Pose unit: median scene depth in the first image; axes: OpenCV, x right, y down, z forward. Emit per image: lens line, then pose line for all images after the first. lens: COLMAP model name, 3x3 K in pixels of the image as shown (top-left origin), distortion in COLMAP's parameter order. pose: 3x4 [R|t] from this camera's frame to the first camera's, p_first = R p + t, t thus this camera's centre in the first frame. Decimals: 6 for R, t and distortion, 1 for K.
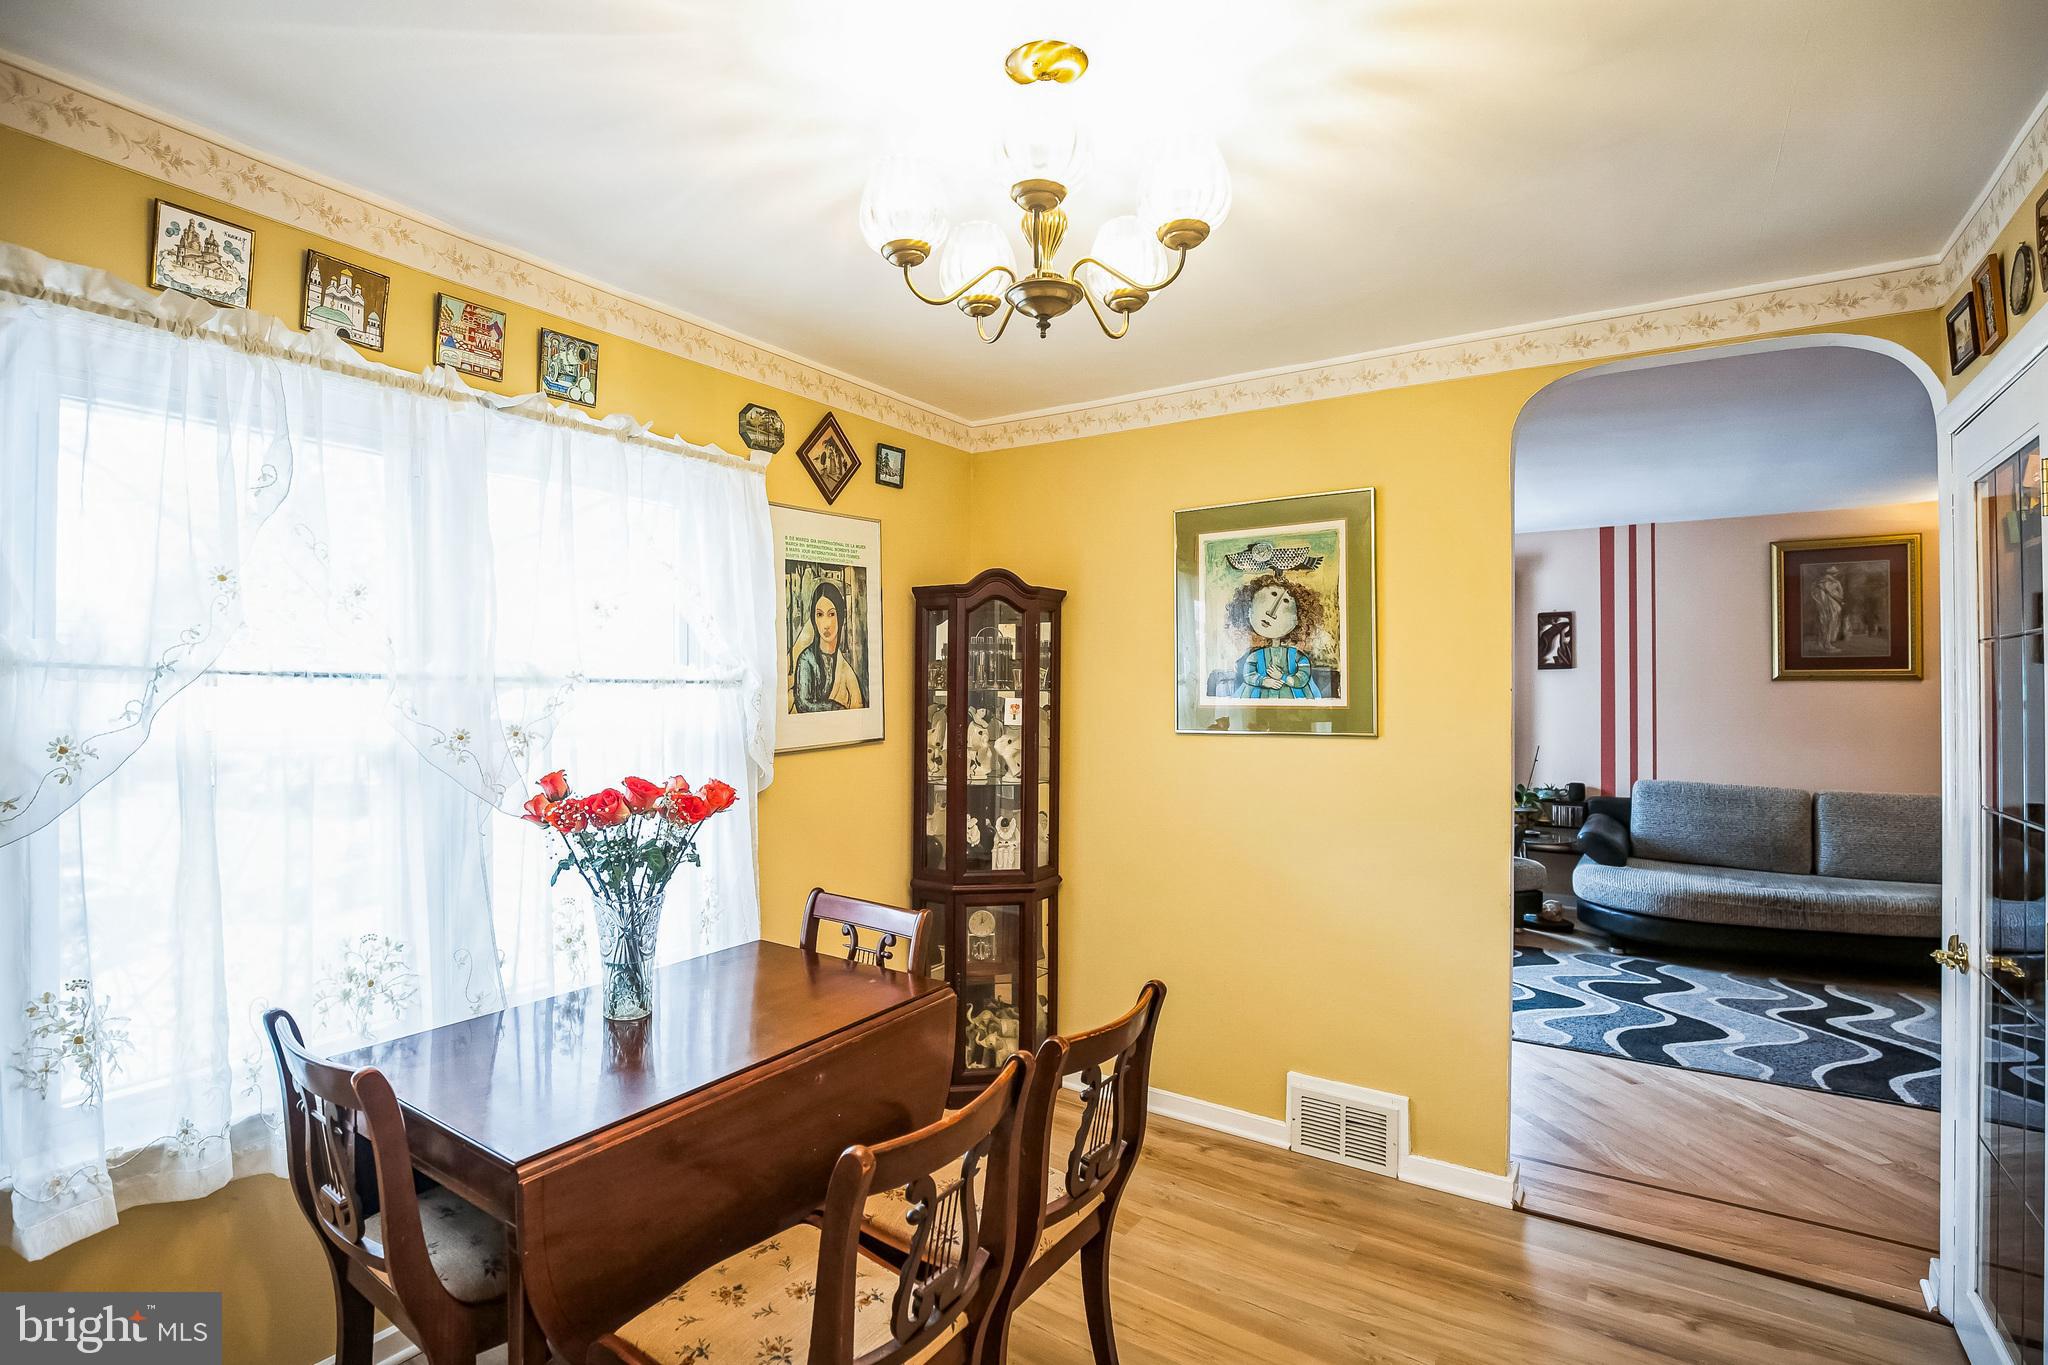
lens RADIAL K [[950.8, 0, 966.0], [0, 950.8, 682.1], [0, 0, 1]] dist [-0.033262, 0.001158]
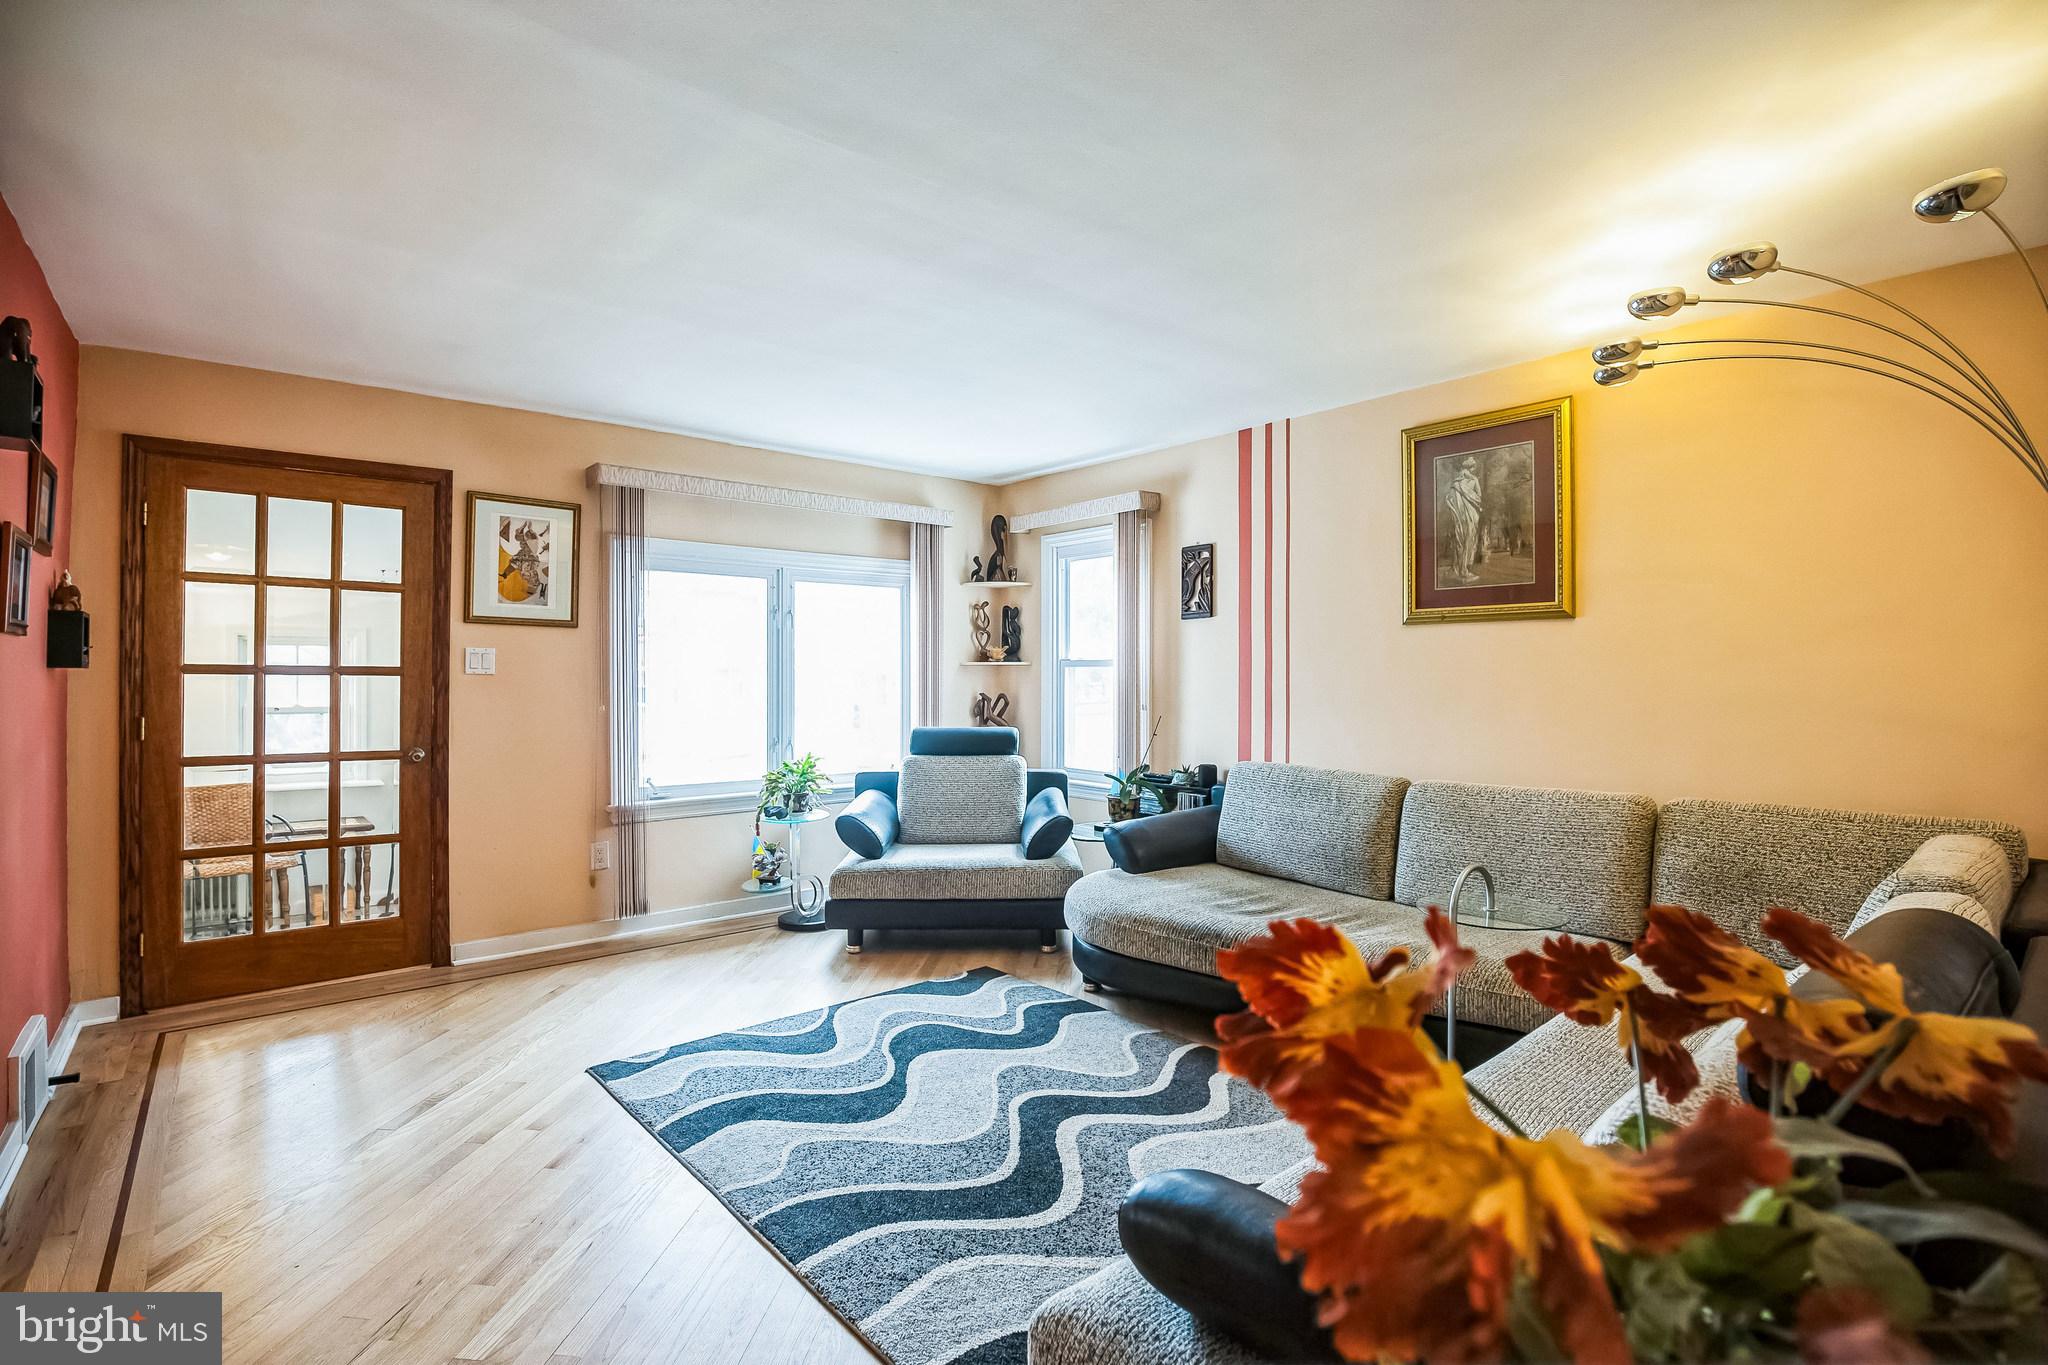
lens RADIAL K [[950.8, 0, 1027.1], [0, 950.8, 667.4], [0, 0, 1]] dist [-0.033262, 0.001158]
pose [[0.974557, -0.005340, -0.224078, 0.779540], [0.005439, 0.999985, -0.000177, 0.030751], [0.224076, -0.001046, 0.974571, 0.238756]]
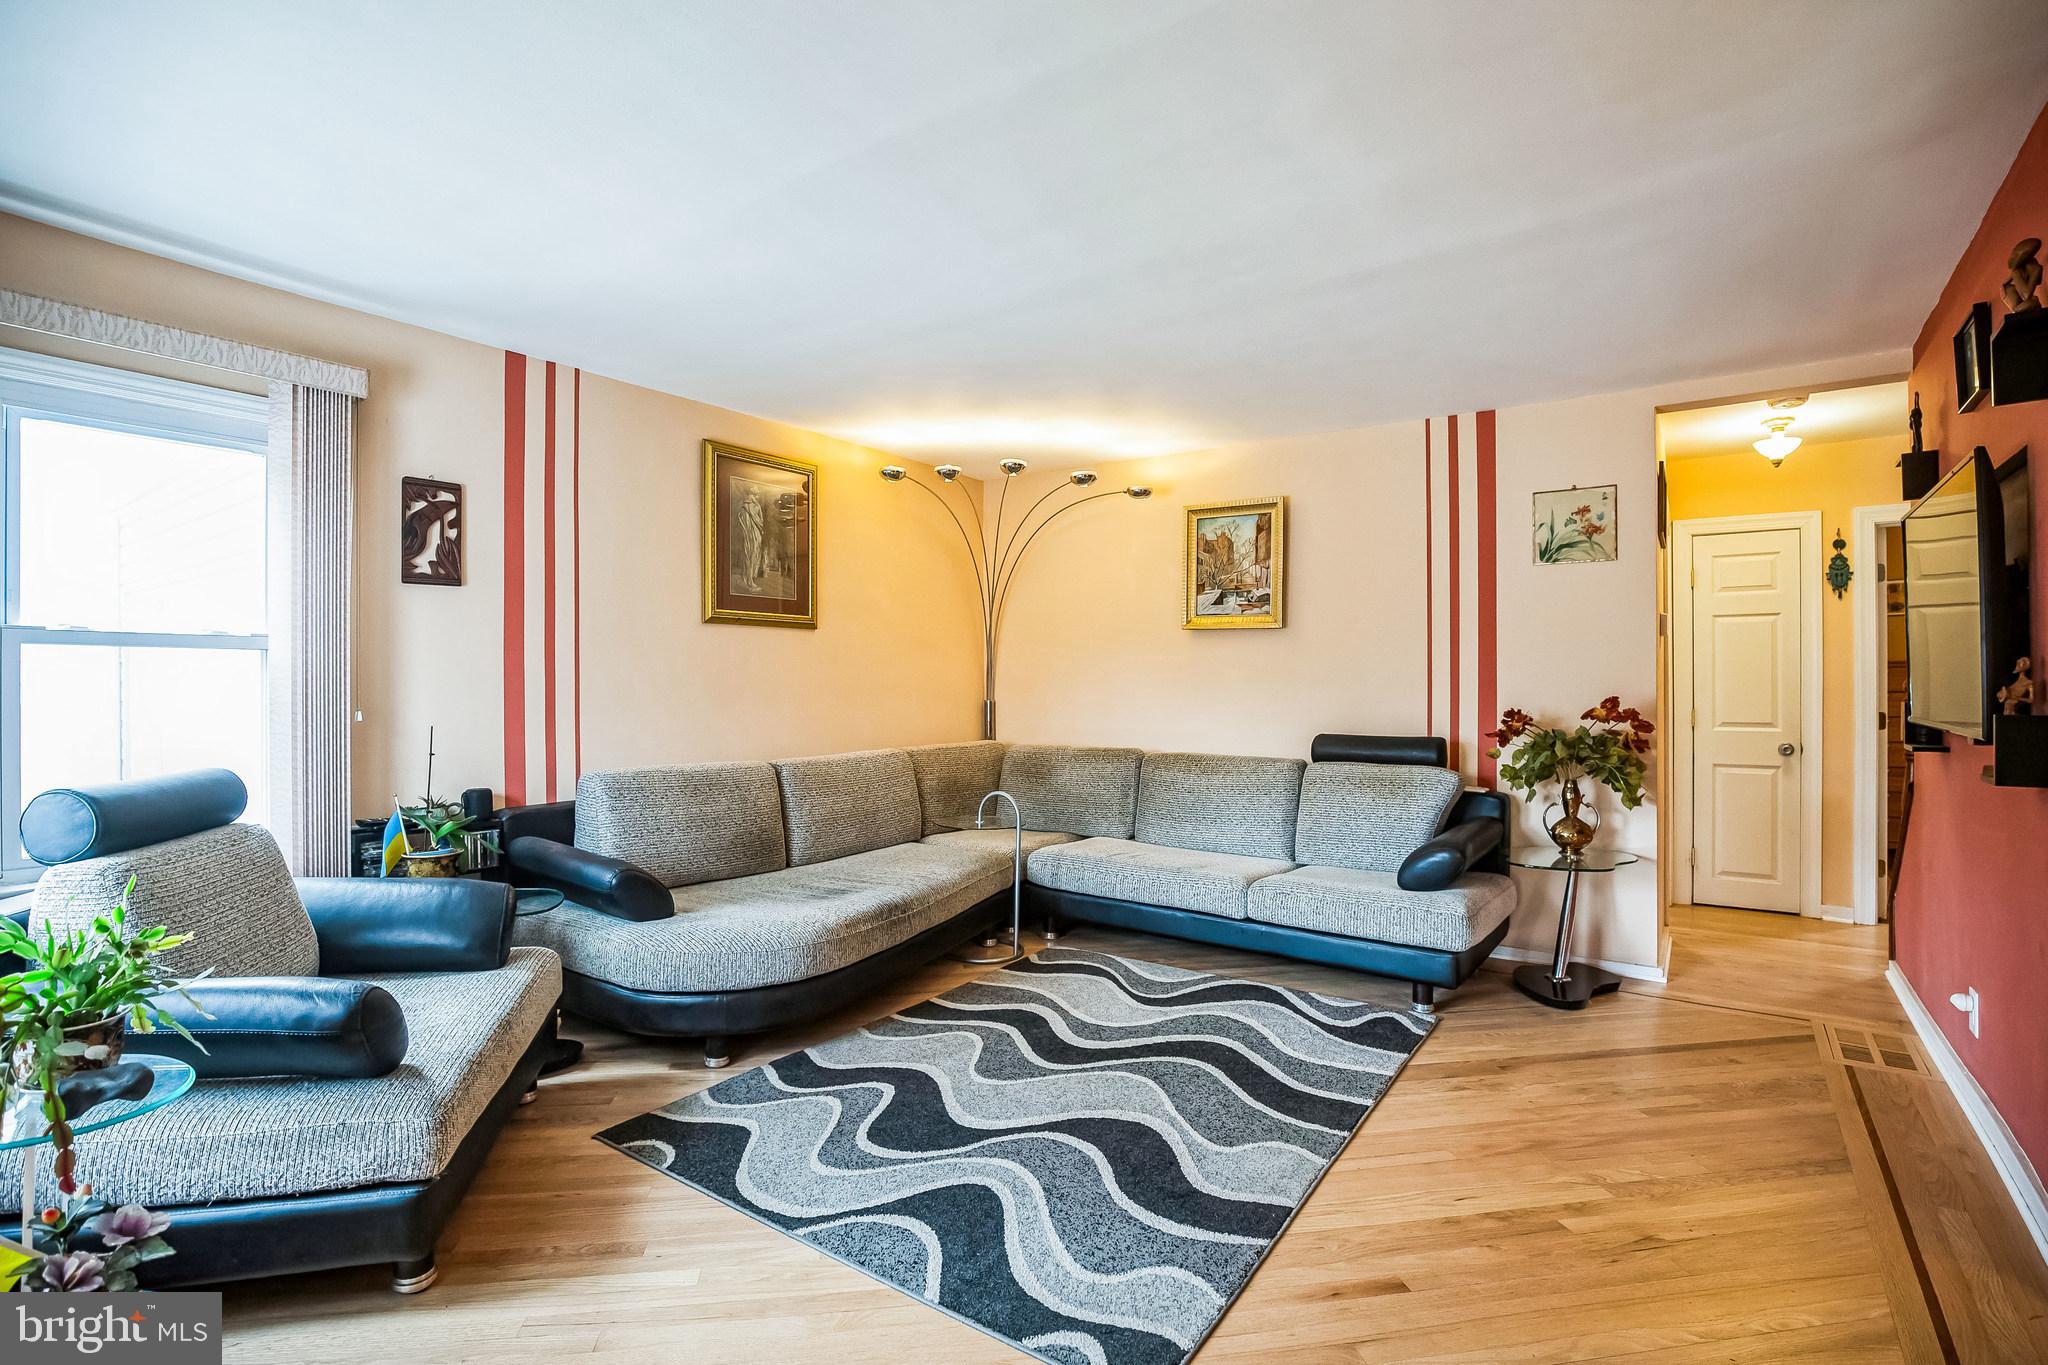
lens RADIAL K [[950.8, 0, 1013.6], [0, 950.8, 682.0], [0, 0, 1]] dist [-0.033262, 0.001158]
pose [[-0.002350, -0.002222, 0.999995, 0.101025], [-0.010182, 0.999946, 0.002198, 0.044208], [-0.999945, -0.010177, -0.002373, 0.778465]]
